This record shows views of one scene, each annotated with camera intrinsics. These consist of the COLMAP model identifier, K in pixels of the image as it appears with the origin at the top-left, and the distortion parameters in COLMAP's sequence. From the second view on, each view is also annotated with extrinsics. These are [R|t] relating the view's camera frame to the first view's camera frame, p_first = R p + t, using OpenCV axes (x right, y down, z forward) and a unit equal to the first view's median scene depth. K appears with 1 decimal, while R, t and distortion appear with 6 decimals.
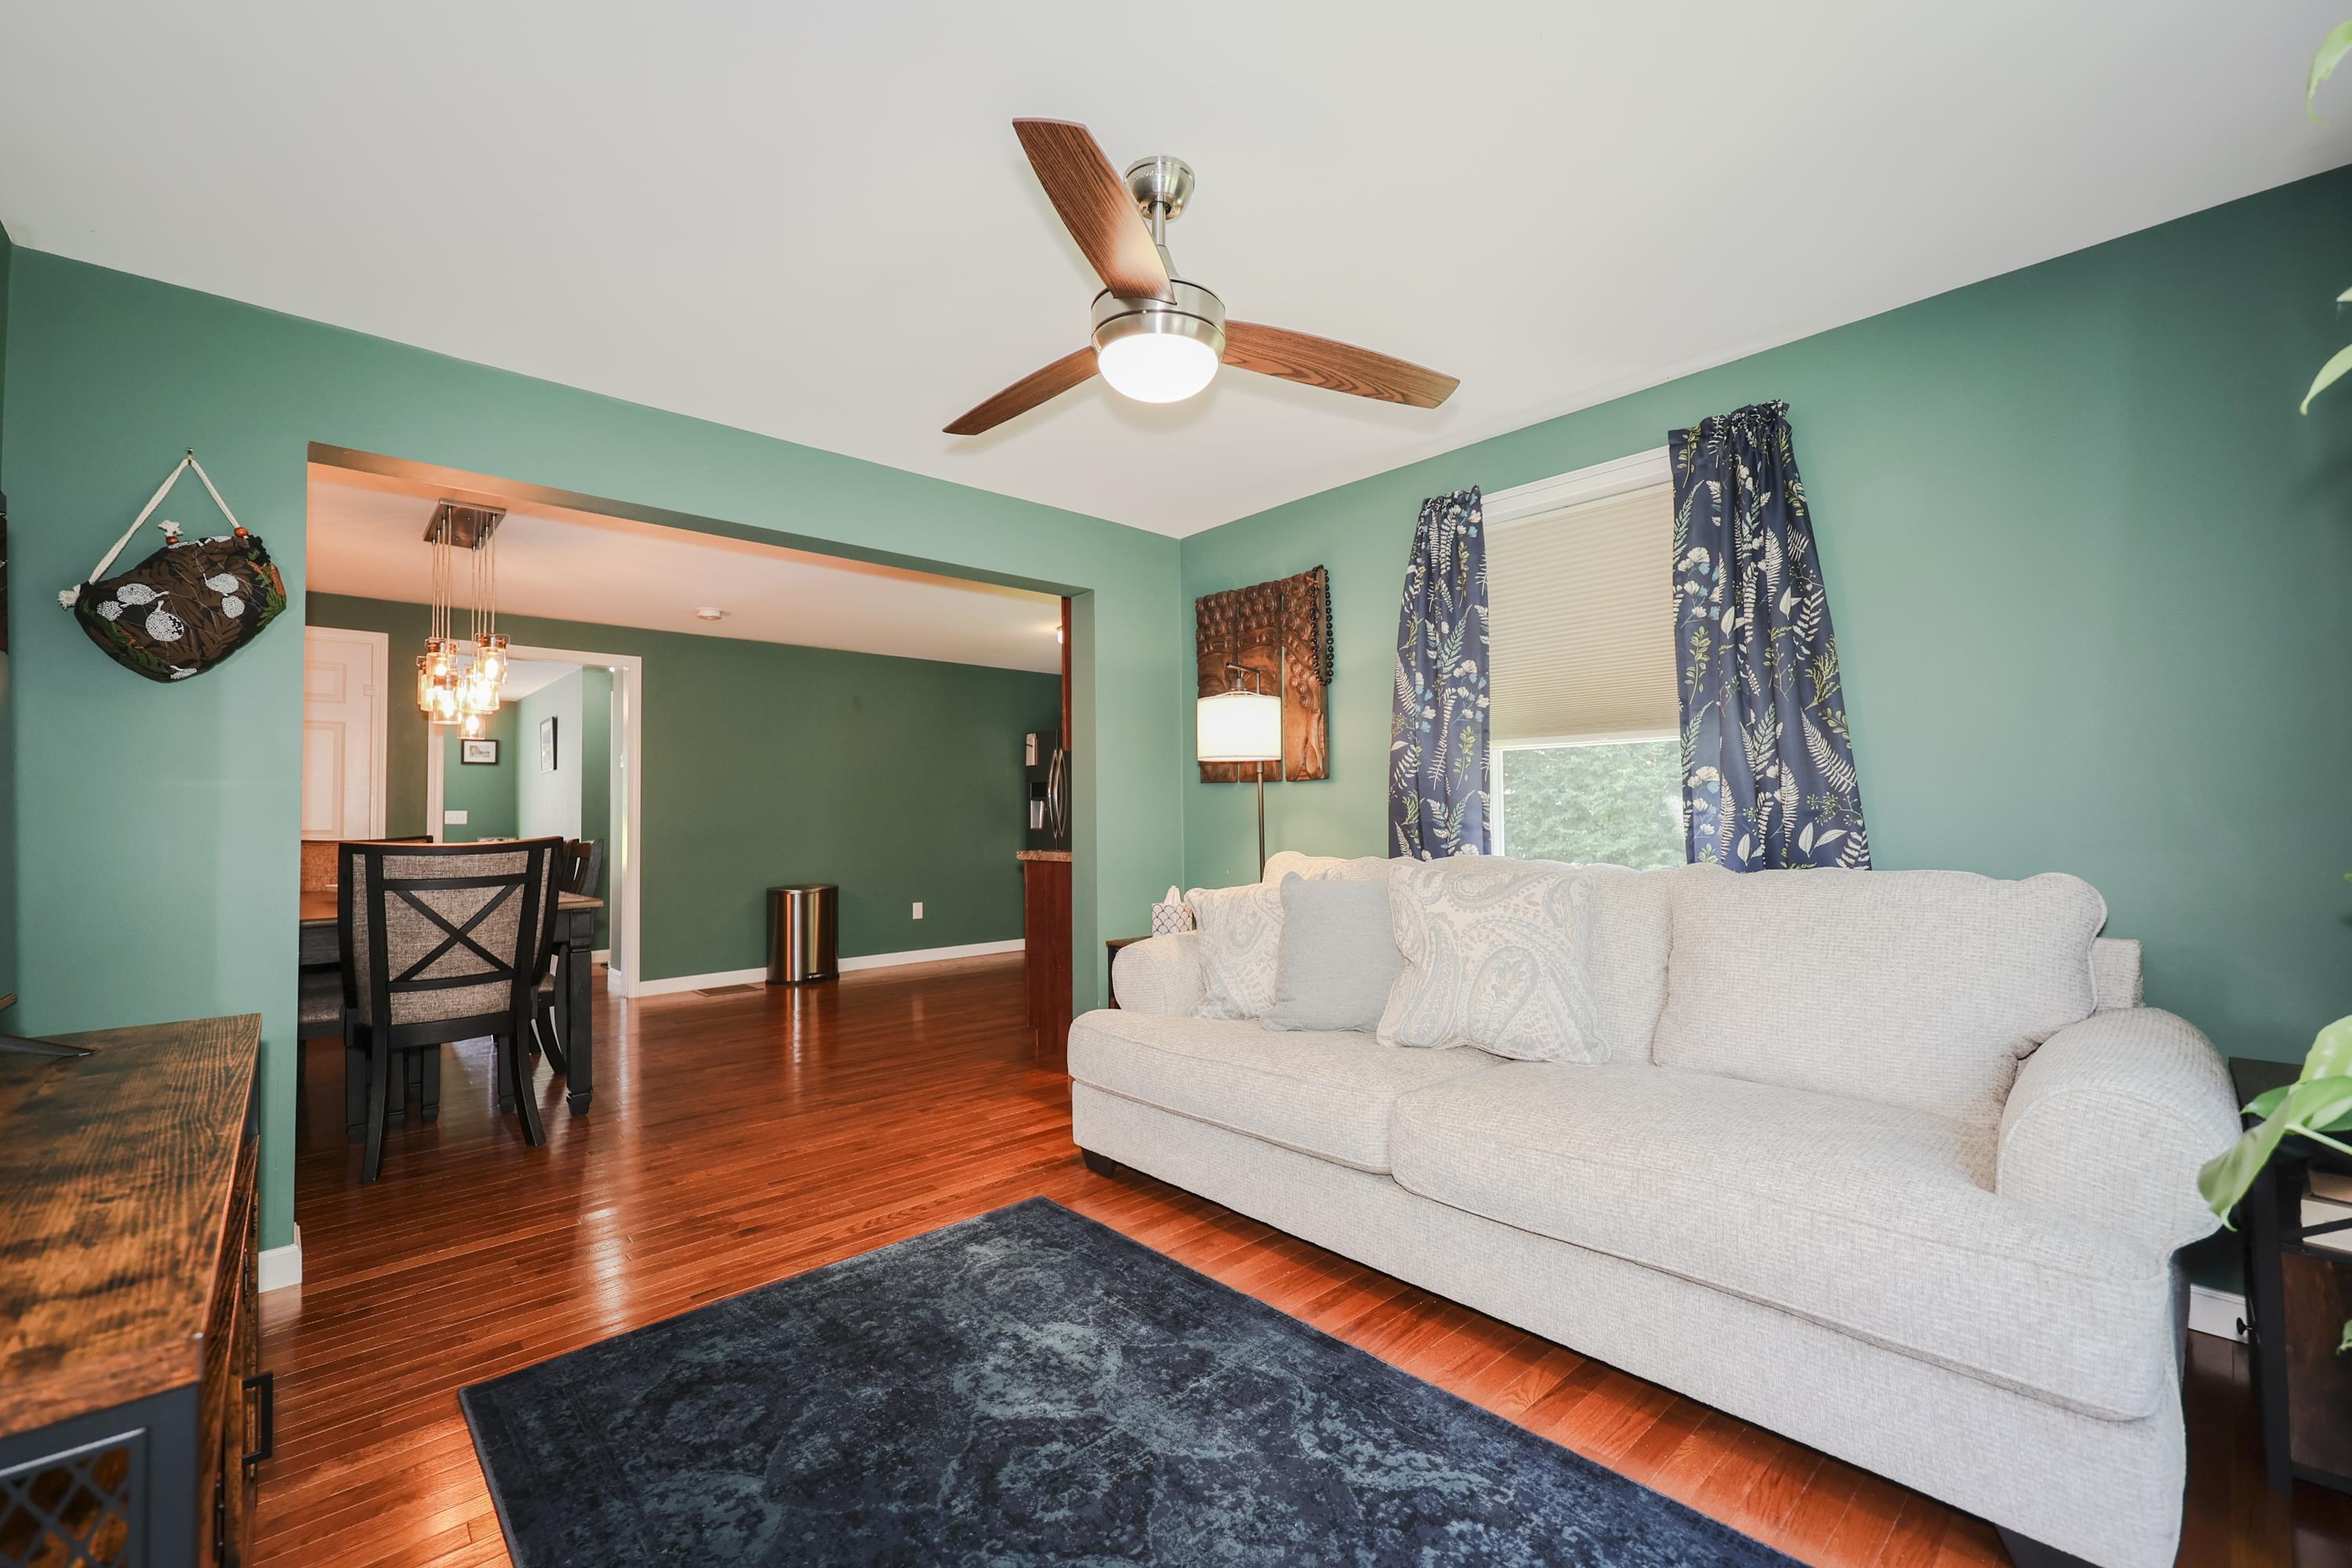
lens RADIAL K [[982.5, 0, 1182.7], [0, 982.5, 780.7], [0, 0, 1]] dist [-0.000366, 0.000318]
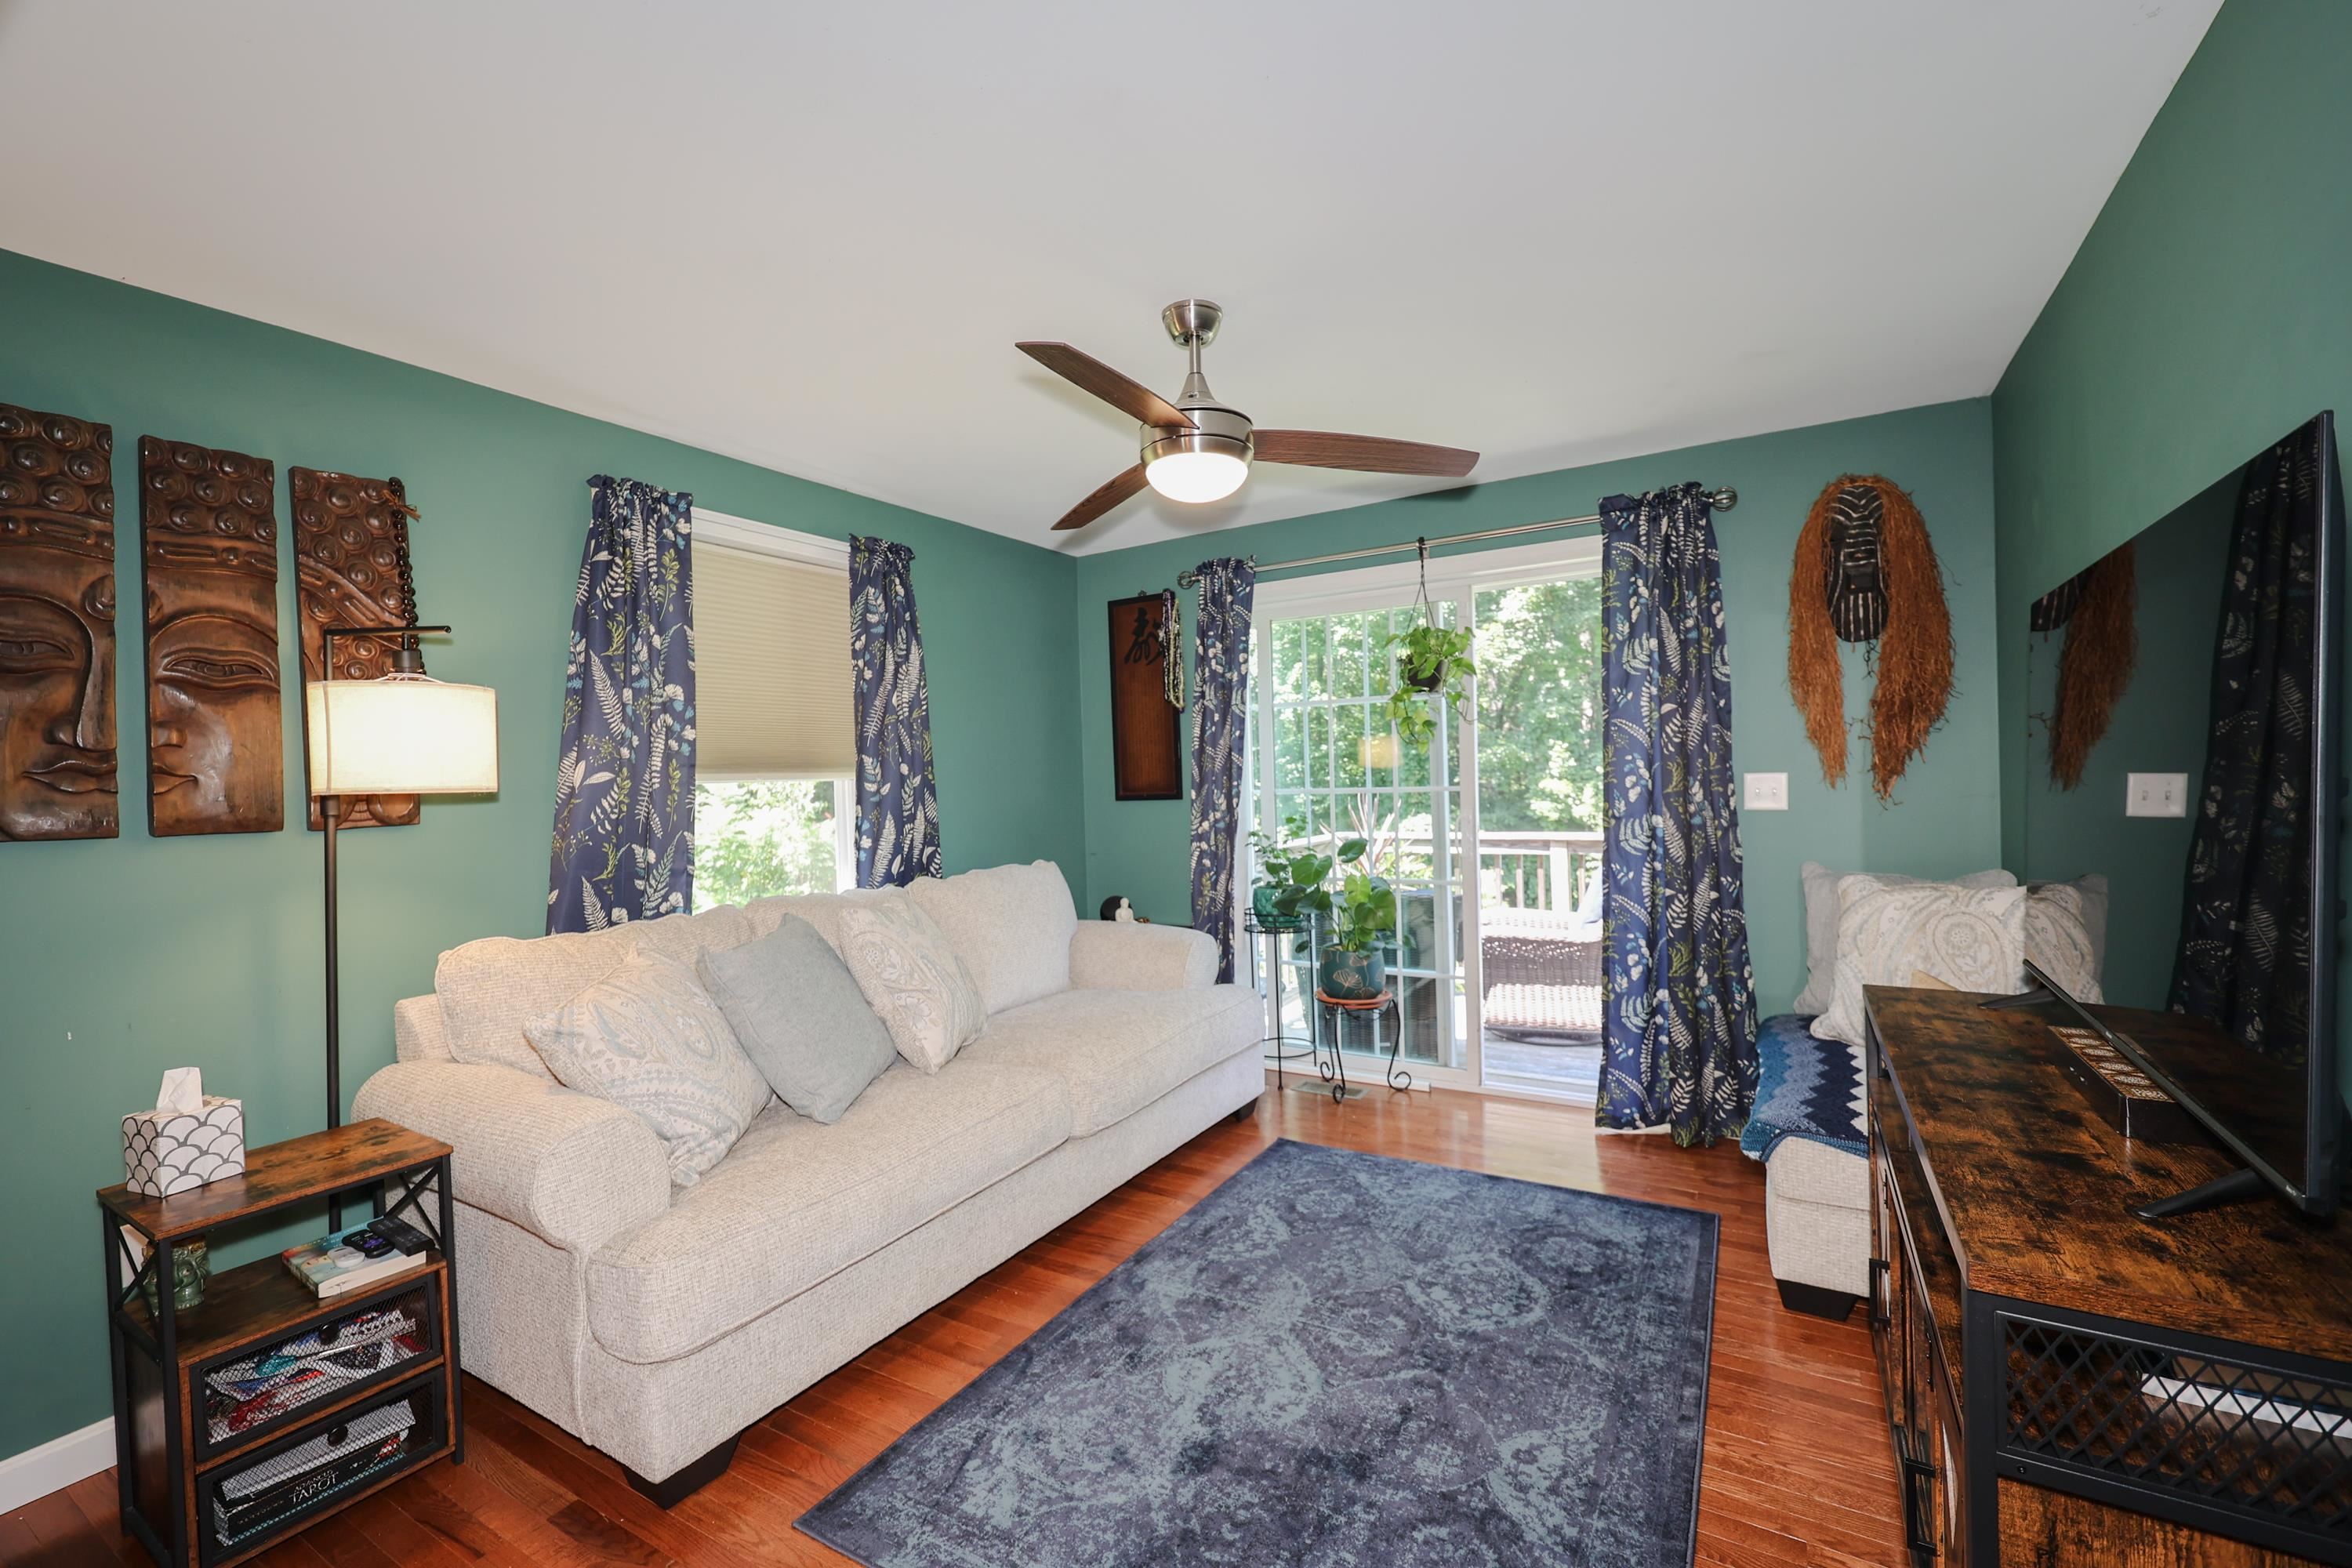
lens RADIAL K [[982.5, 0, 1186.8], [0, 982.5, 788.3], [0, 0, 1]] dist [-0.000366, 0.000318]
pose [[-0.284141, 0.010108, 0.958729, -0.699790], [0.002098, 0.999949, -0.009921, -0.019876], [-0.958780, -0.000807, -0.284148, 0.823744]]
